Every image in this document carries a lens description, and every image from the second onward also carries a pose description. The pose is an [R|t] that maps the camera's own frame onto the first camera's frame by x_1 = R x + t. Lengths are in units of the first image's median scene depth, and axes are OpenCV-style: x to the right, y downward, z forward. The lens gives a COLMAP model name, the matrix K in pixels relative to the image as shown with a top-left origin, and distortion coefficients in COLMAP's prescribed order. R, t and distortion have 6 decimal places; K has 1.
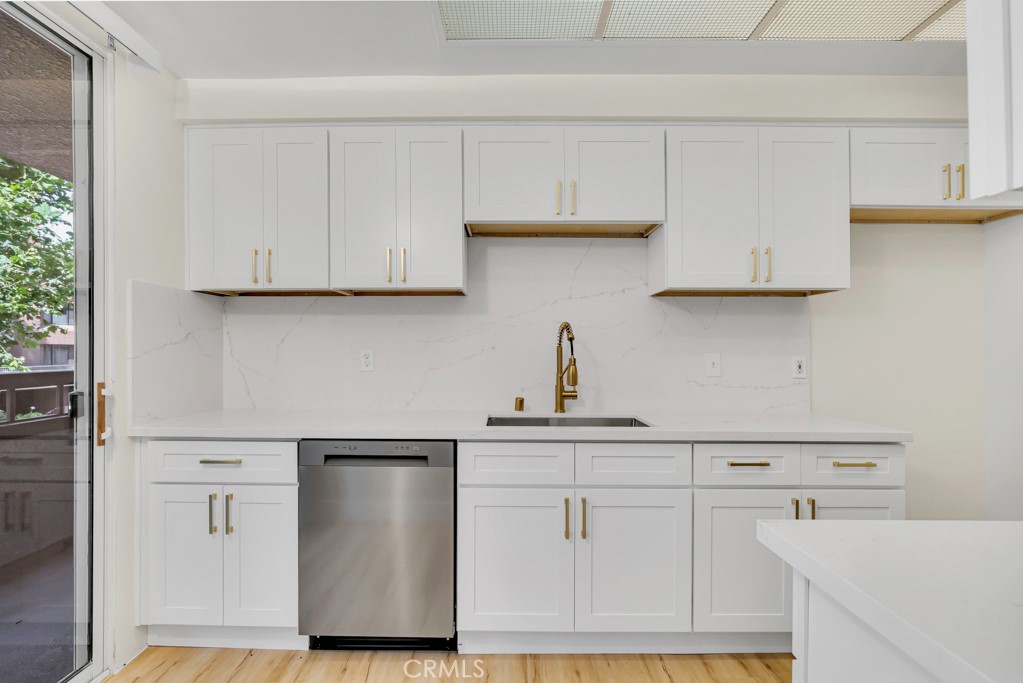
lens RADIAL K [[493.4, 0, 510.0], [0, 493.4, 344.3], [0, 0, 1]] dist [-0.020774, 0.001073]
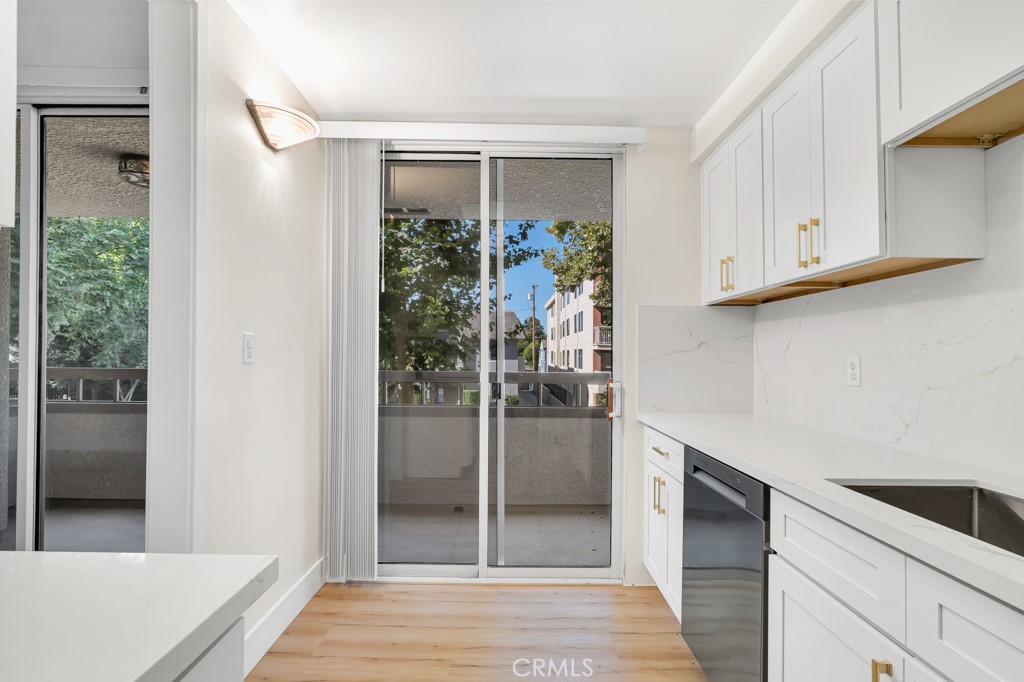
lens RADIAL K [[493.9, 0, 511.3], [0, 493.9, 349.7], [0, 0, 1]] dist [-0.020774, 0.001073]
pose [[0.005006, -0.013519, -0.999896, 0.449949], [0.004605, 0.999898, -0.013496, 0.006926], [0.999977, -0.004537, 0.005068, 0.480306]]
